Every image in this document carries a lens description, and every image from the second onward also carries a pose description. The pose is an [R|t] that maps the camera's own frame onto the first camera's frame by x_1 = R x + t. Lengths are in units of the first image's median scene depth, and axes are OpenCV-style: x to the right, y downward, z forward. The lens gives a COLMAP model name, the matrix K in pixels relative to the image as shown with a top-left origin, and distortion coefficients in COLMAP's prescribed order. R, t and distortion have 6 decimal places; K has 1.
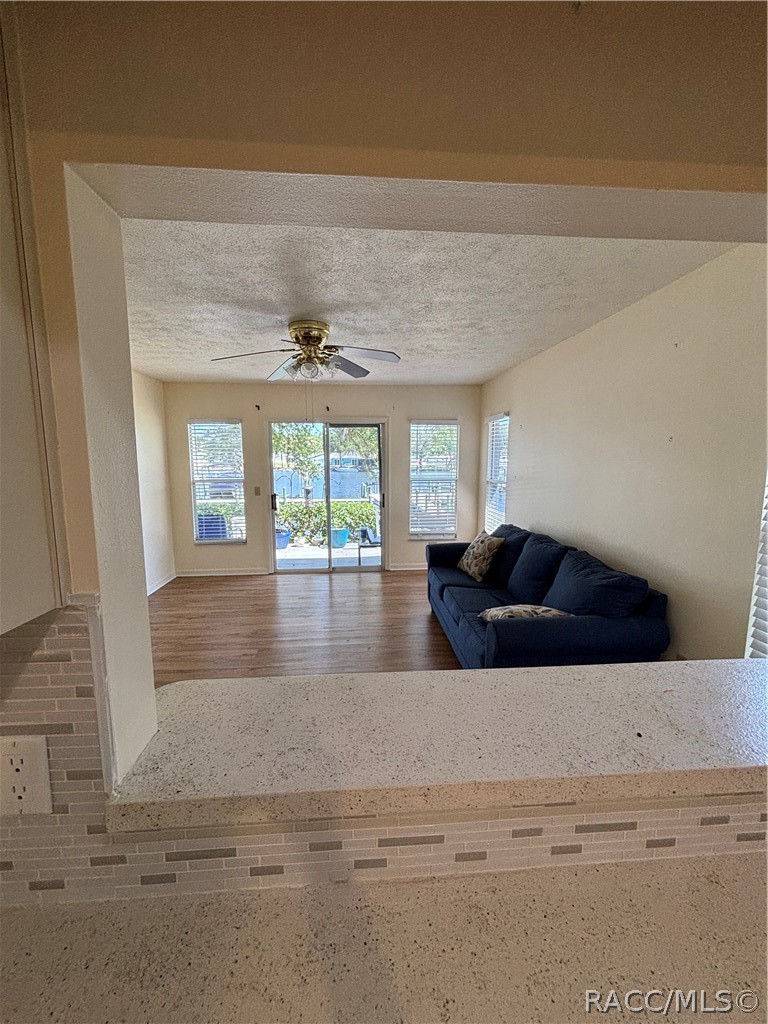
lens RADIAL K [[409.2, 0, 383.2], [0, 409.2, 509.4], [0, 0, 1]] dist [-0.000086, -0.000455]
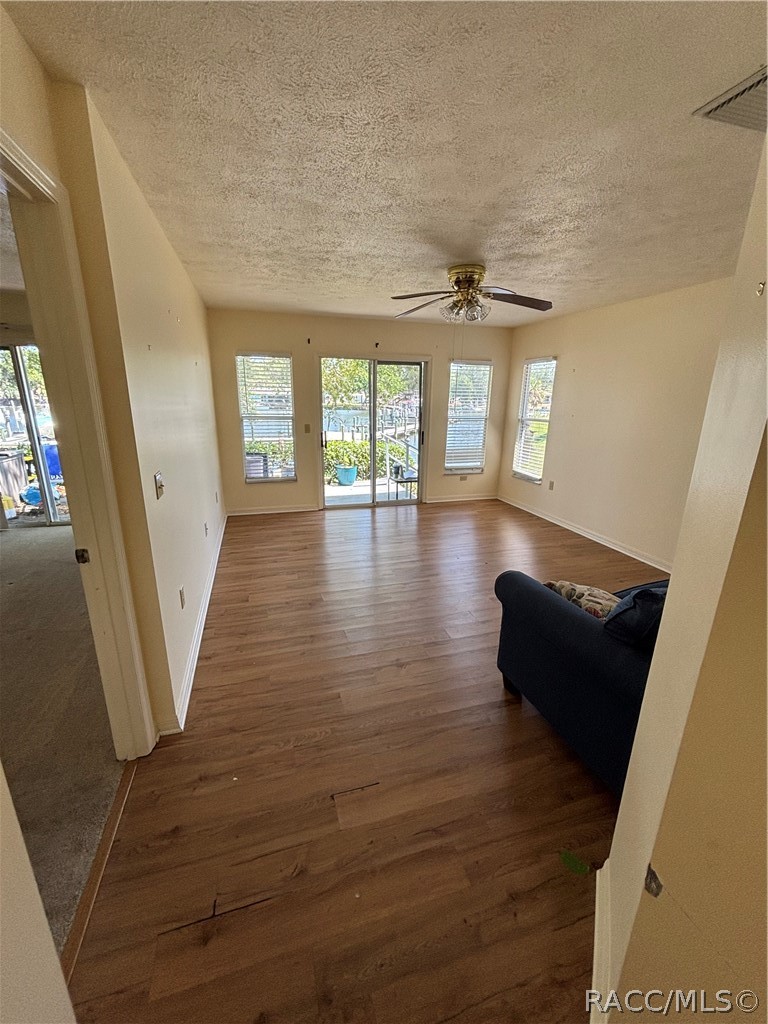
lens RADIAL K [[416.2, 0, 384.0], [0, 416.2, 512.0], [0, 0, 1]] dist [-0.000039, -0.000180]
pose [[0.977295, -0.039942, 0.208085, -0.336996], [0.008923, 0.988959, 0.147923, 0.008657], [-0.211696, -0.142708, 0.966861, -0.050335]]
